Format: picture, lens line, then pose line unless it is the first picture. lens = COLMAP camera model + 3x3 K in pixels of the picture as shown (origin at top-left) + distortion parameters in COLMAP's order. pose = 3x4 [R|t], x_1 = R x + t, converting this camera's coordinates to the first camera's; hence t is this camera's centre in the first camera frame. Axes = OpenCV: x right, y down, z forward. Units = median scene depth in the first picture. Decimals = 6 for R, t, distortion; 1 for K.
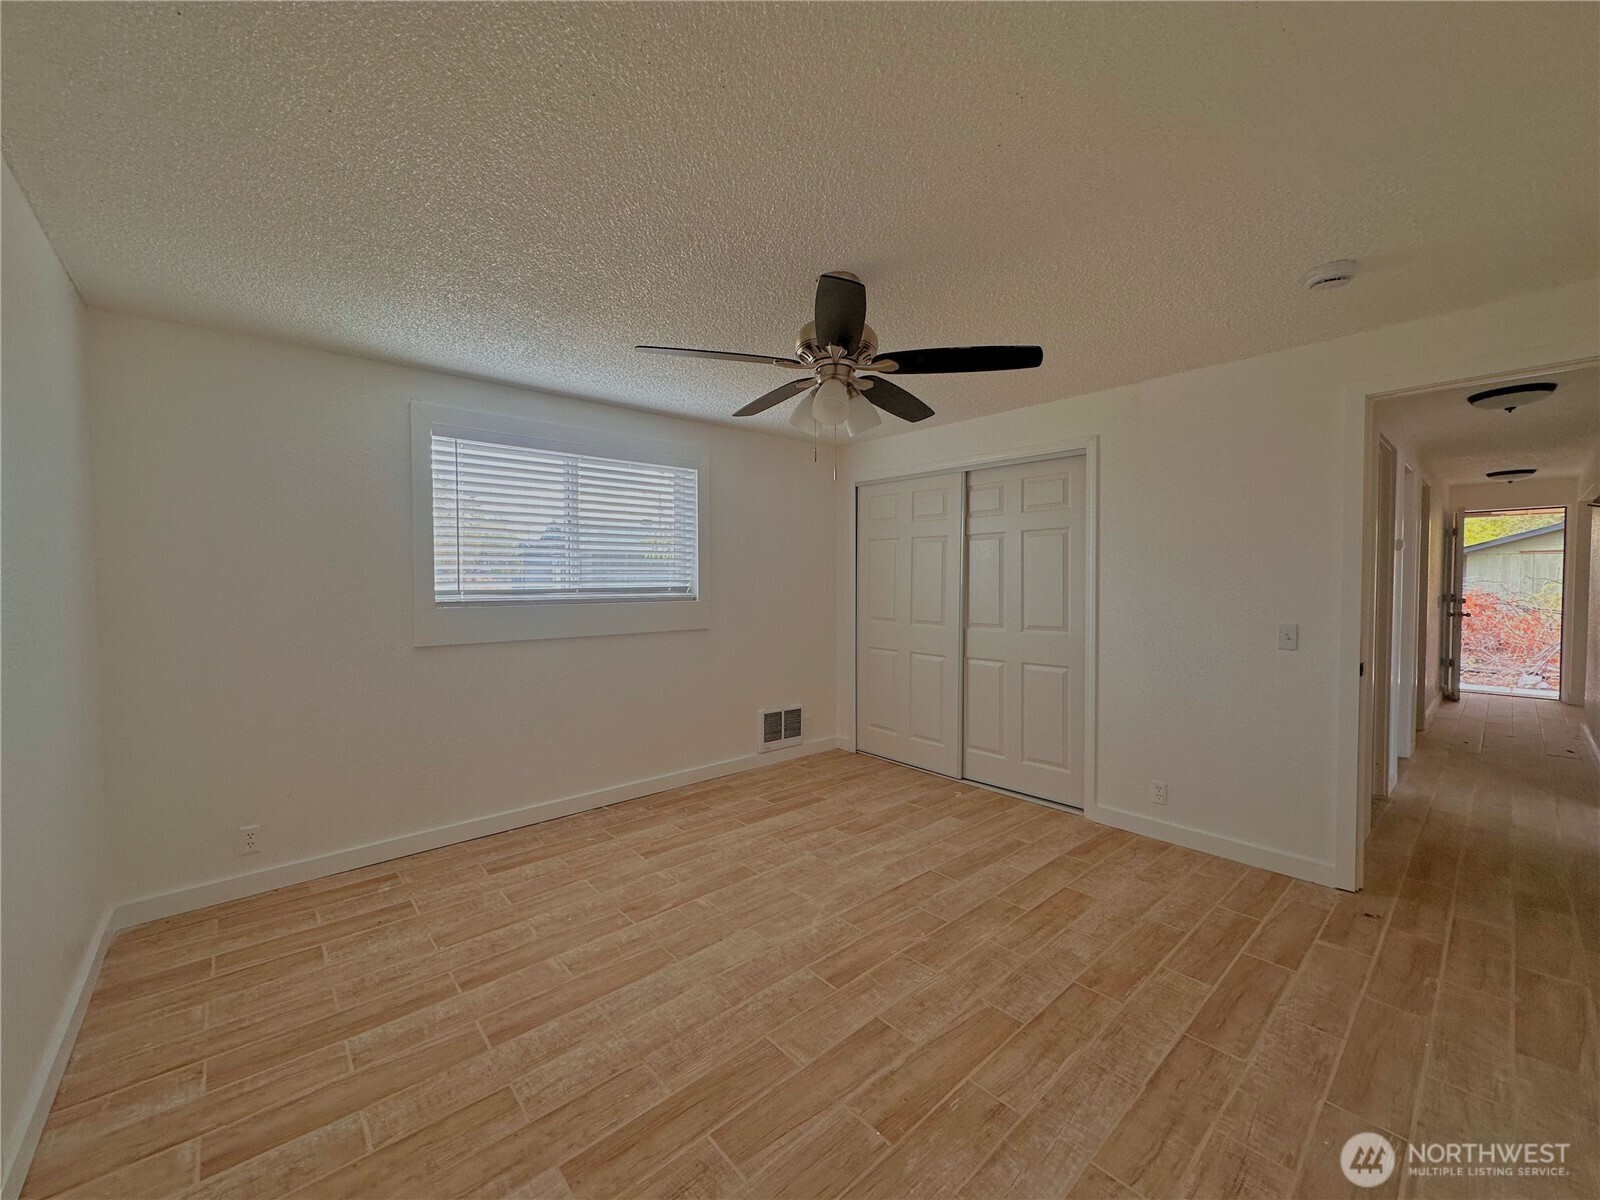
lens RADIAL K [[634.0, 0, 798.0], [0, 634.0, 600.2], [0, 0, 1]] dist [-0.003535, 0.000913]
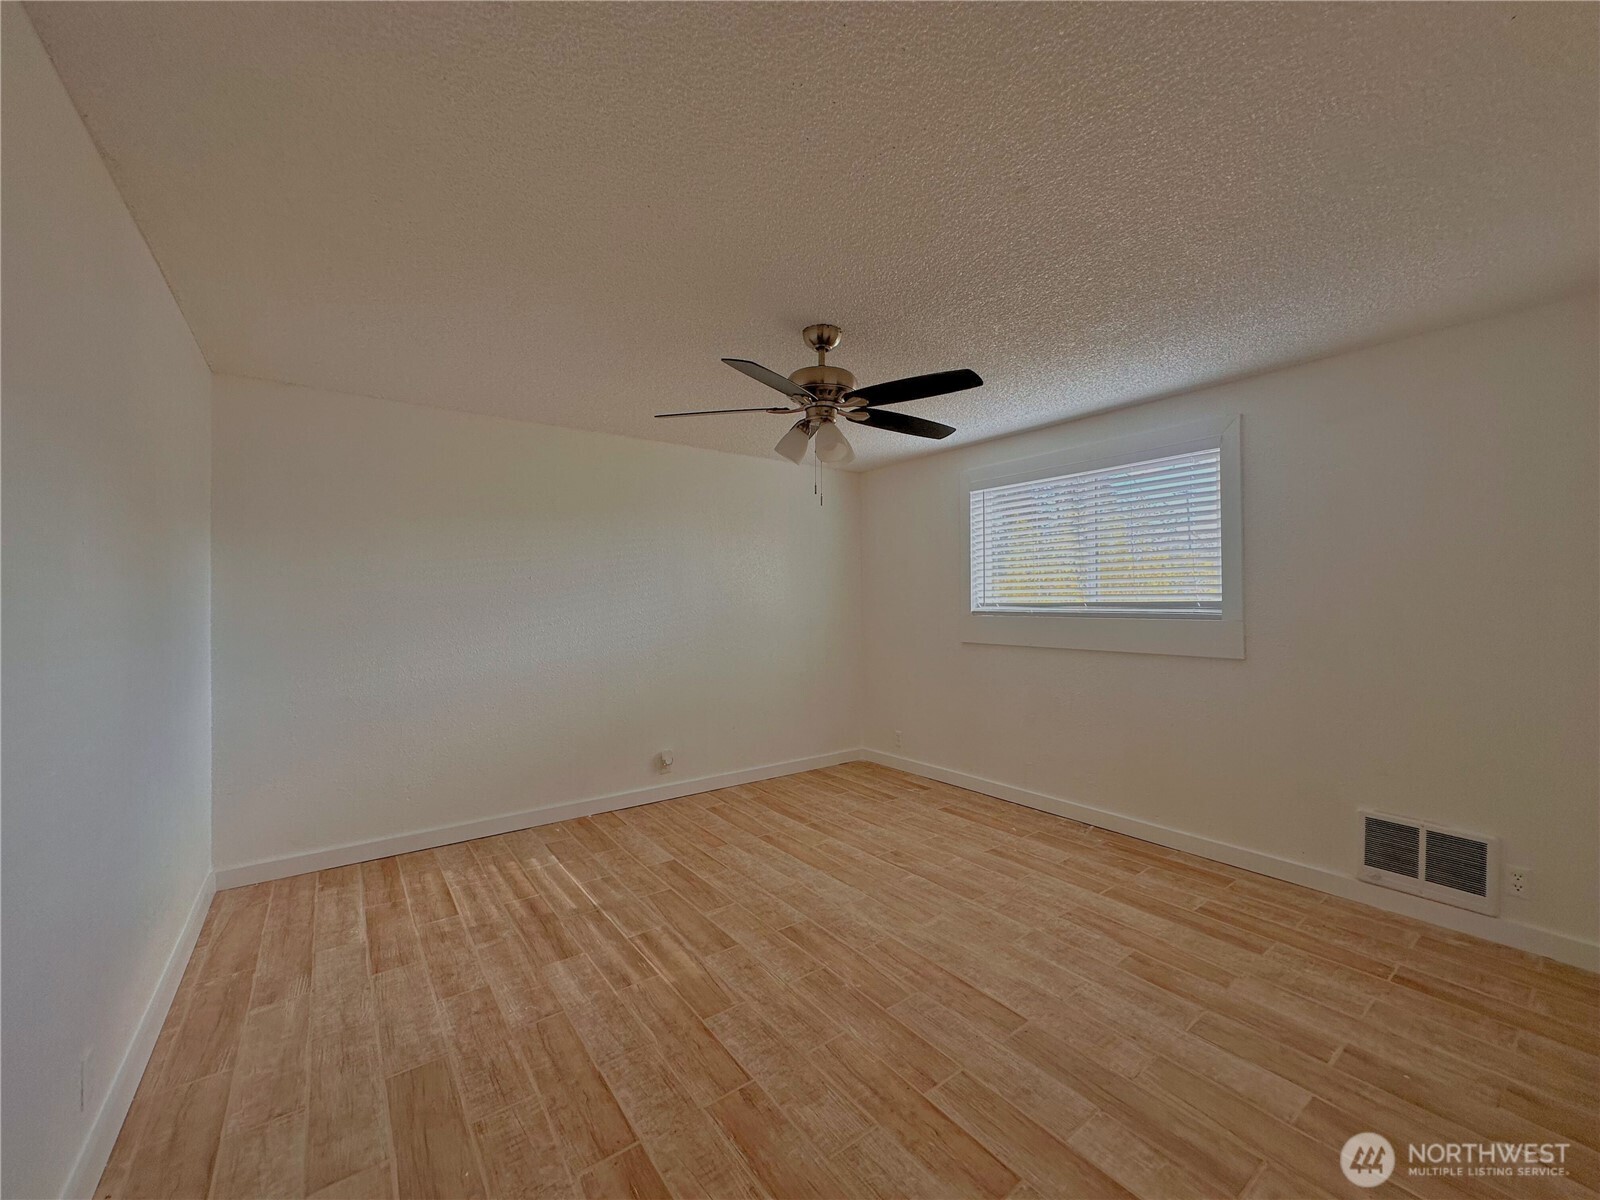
lens RADIAL K [[634.0, 0, 805.8], [0, 634.0, 598.1], [0, 0, 1]] dist [-0.003535, 0.000913]
pose [[-0.080551, -0.001650, -0.996749, 0.906265], [-0.026101, 0.999659, 0.000455, -0.018237], [0.996409, 0.026053, -0.080567, 0.809652]]
